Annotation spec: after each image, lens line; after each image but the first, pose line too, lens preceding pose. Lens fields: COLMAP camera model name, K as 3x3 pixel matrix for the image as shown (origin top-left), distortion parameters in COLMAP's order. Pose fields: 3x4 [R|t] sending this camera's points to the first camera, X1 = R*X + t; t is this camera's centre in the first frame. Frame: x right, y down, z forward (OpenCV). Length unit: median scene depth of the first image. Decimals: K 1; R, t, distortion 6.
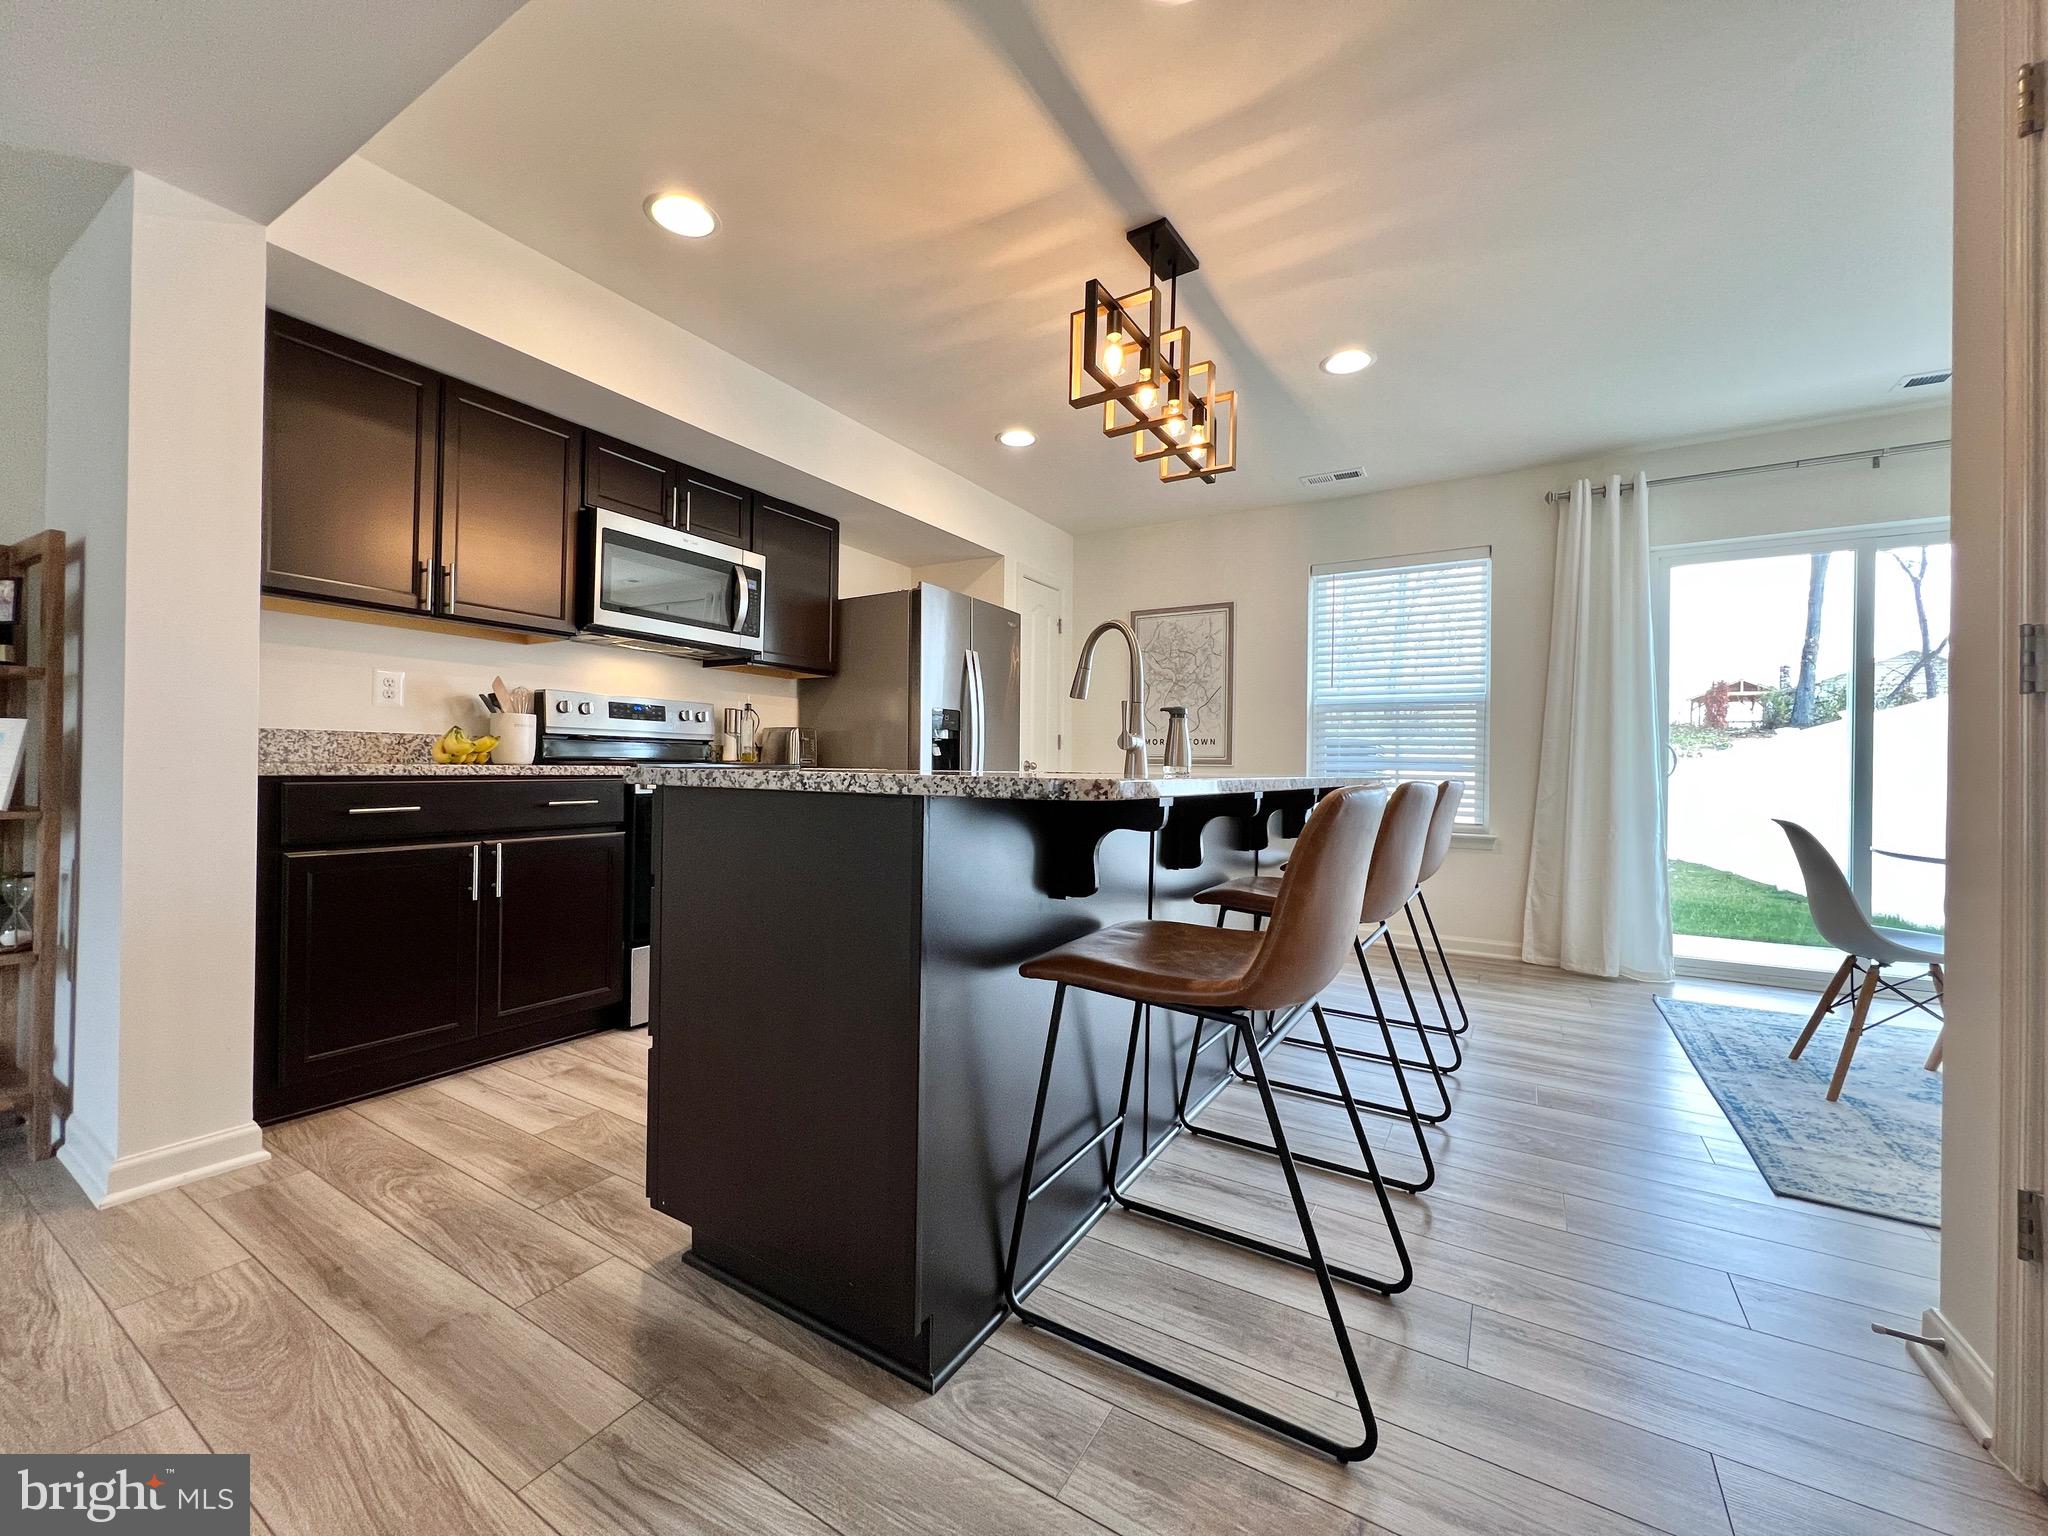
lens RADIAL K [[814.2, 0, 1022.0], [0, 814.2, 763.5], [0, 0, 1]] dist [-0.002083, -0.000332]
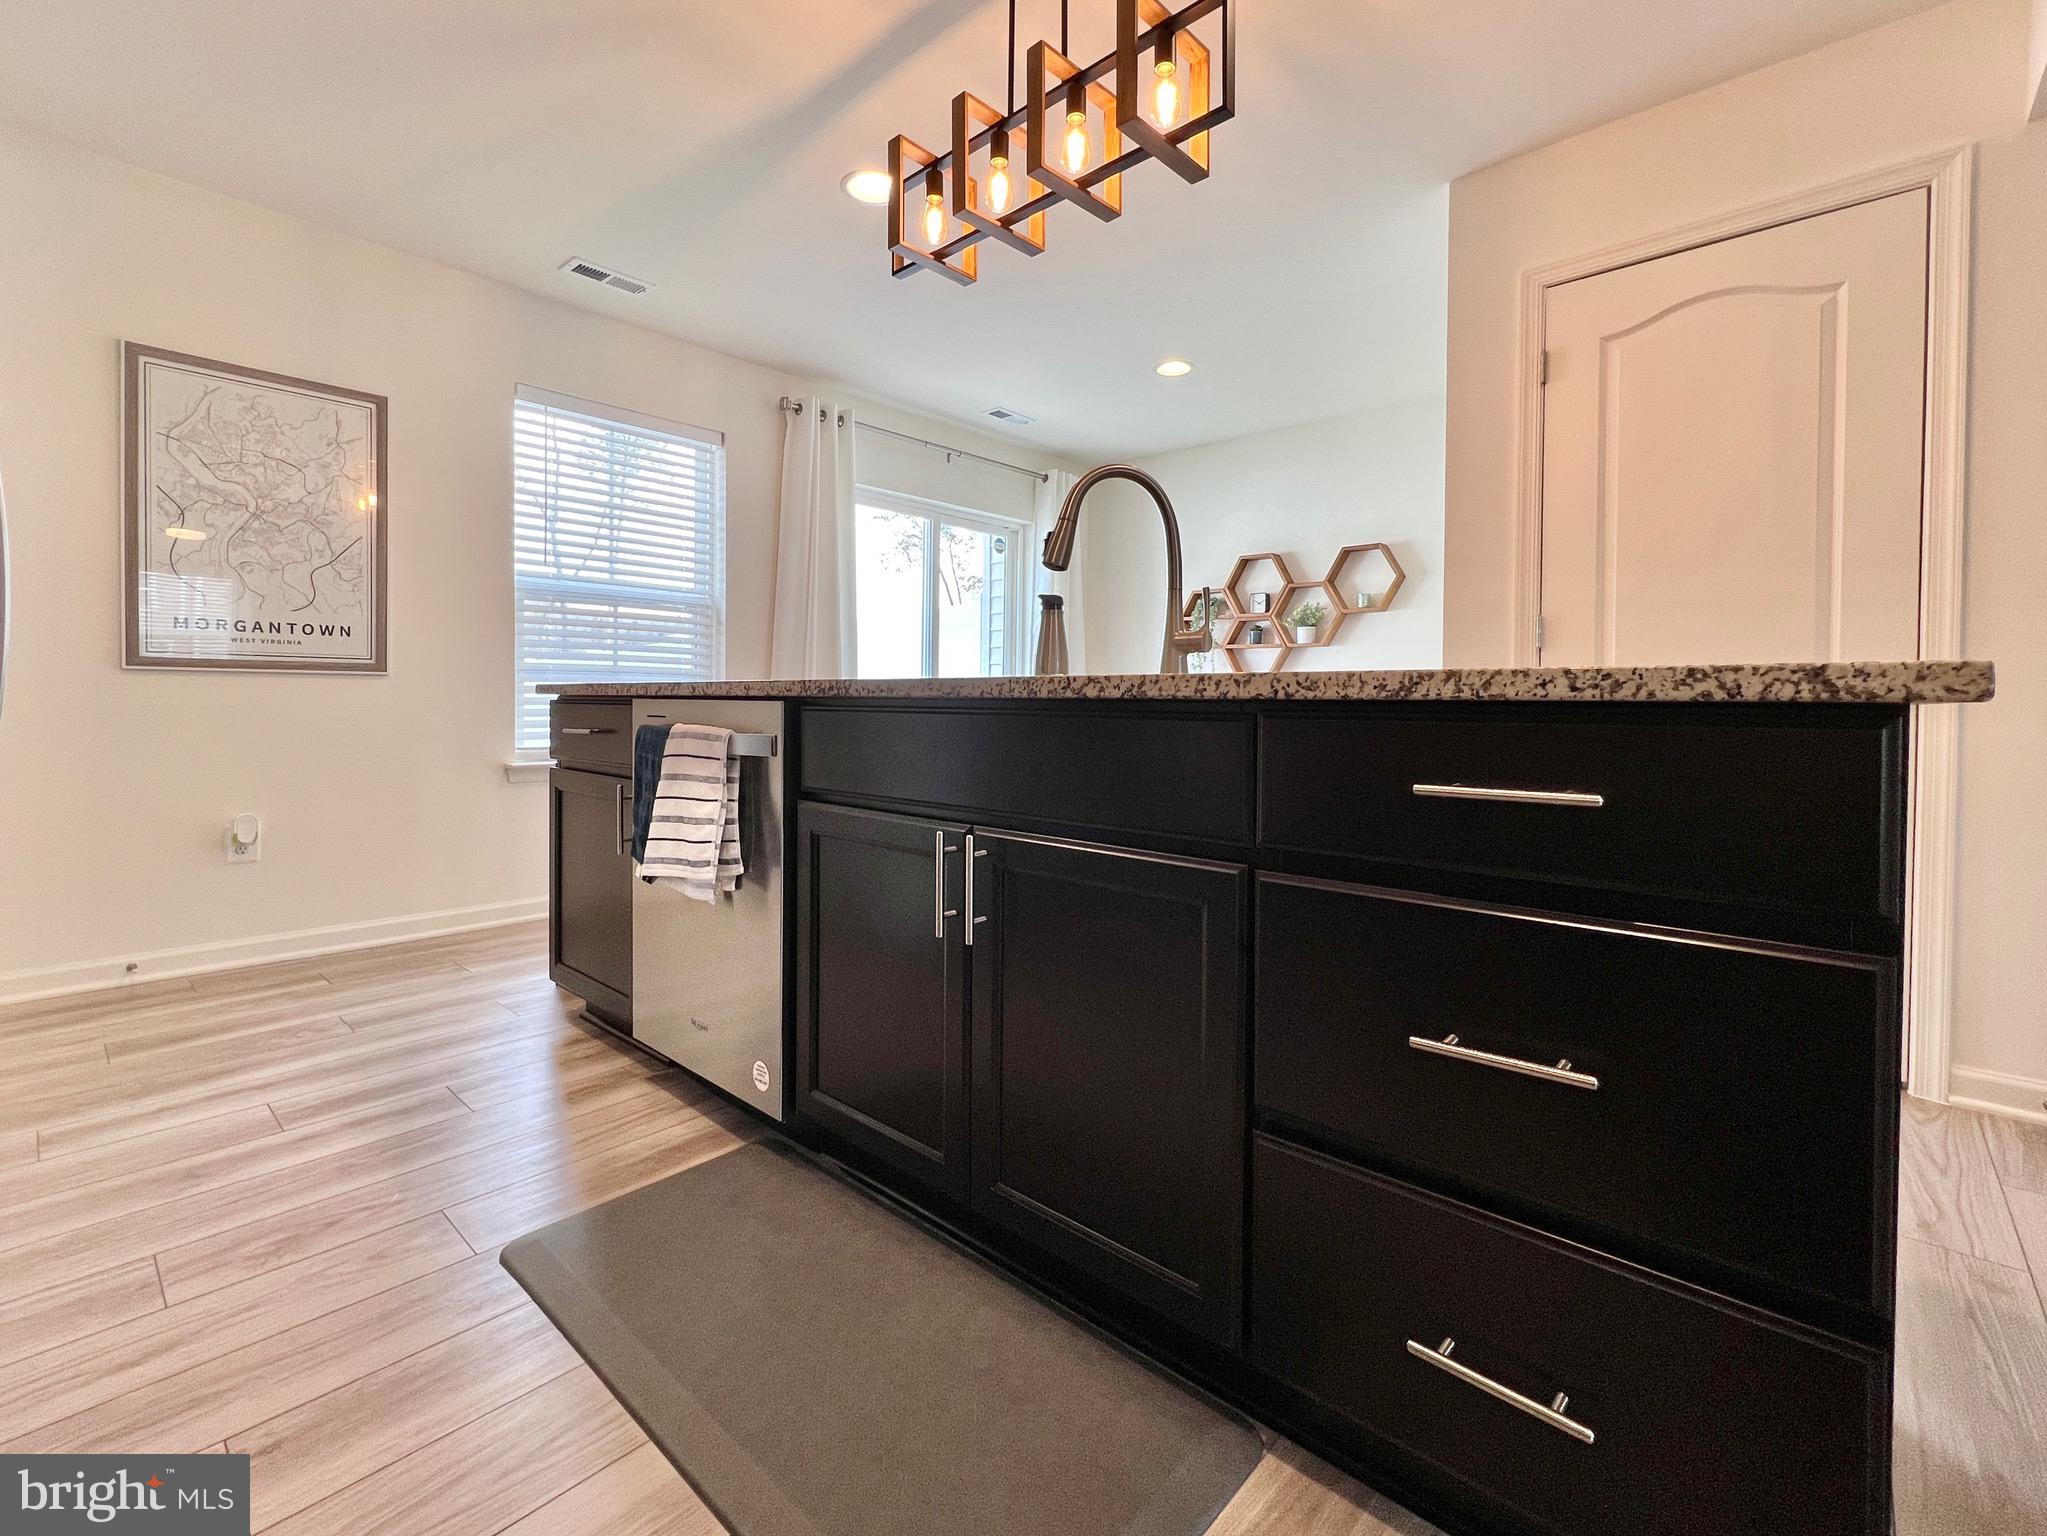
lens RADIAL K [[909.3, 0, 1015.5], [0, 909.3, 712.1], [0, 0, 1]] dist [0.000361, -0.000173]
pose [[0.193143, -0.026484, 0.980813, -0.451725], [-0.010327, 0.999525, 0.029023, 0.009721], [-0.981116, -0.015735, 0.192778, 0.618105]]
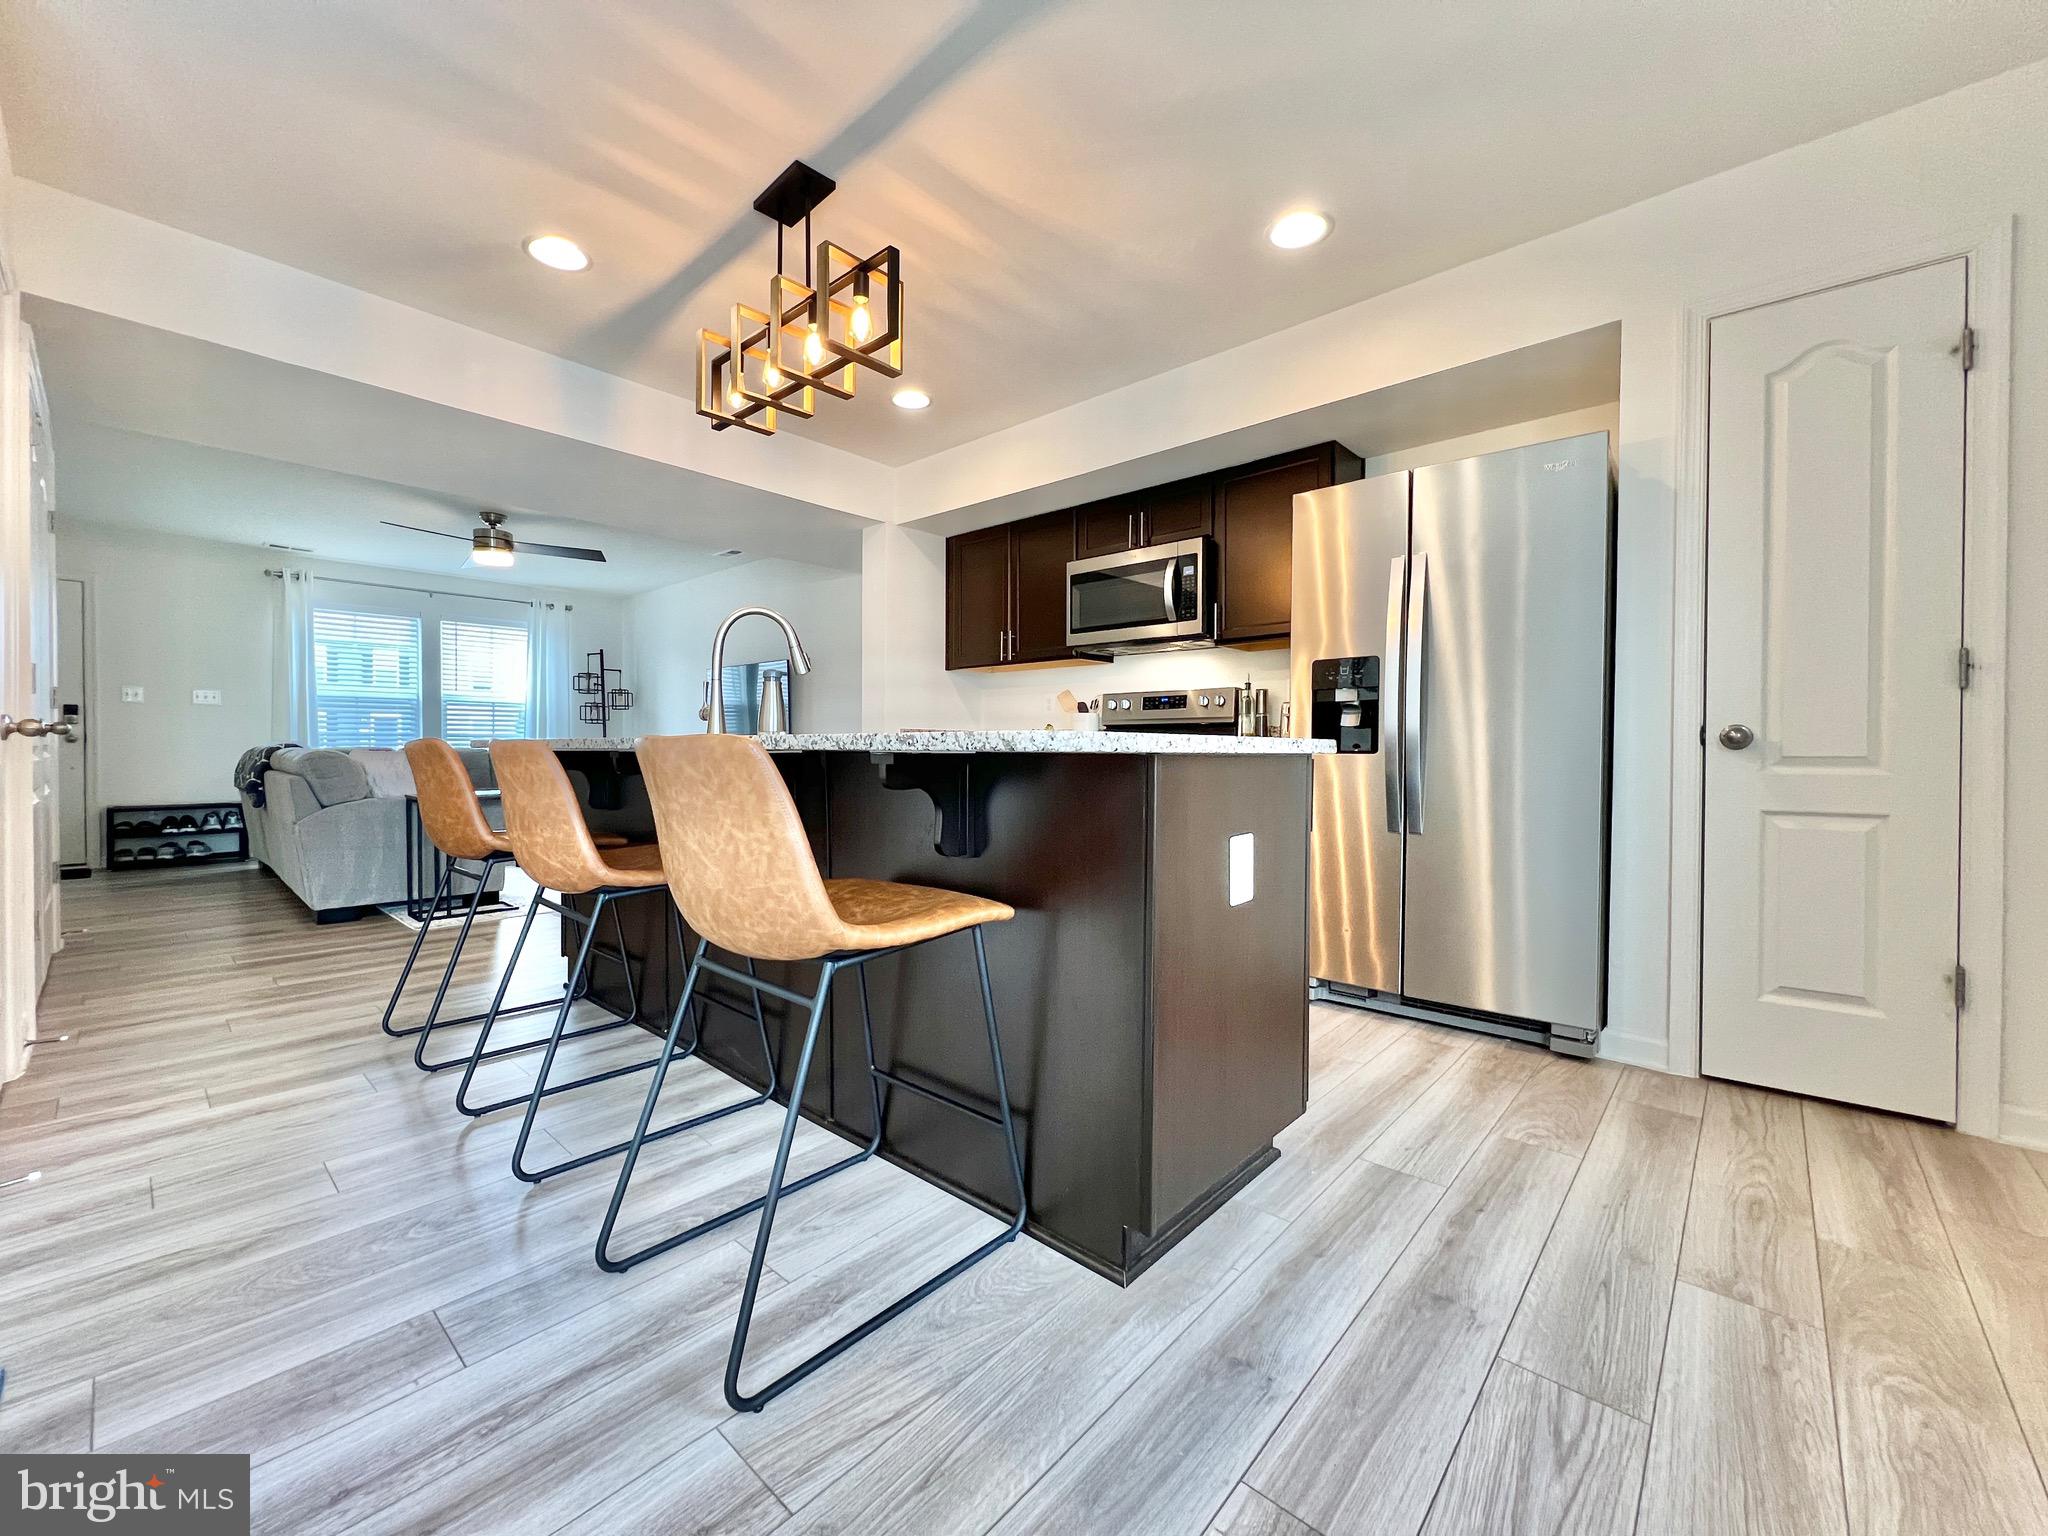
lens RADIAL K [[818.3, 0, 1017.6], [0, 818.3, 764.0], [0, 0, 1]] dist [-0.002535, -0.000004]
pose [[-0.188899, -0.000774, -0.981996, 0.773377], [-0.004962, 0.999988, 0.000167, 0.029087], [0.981984, 0.004904, -0.188900, 1.042474]]
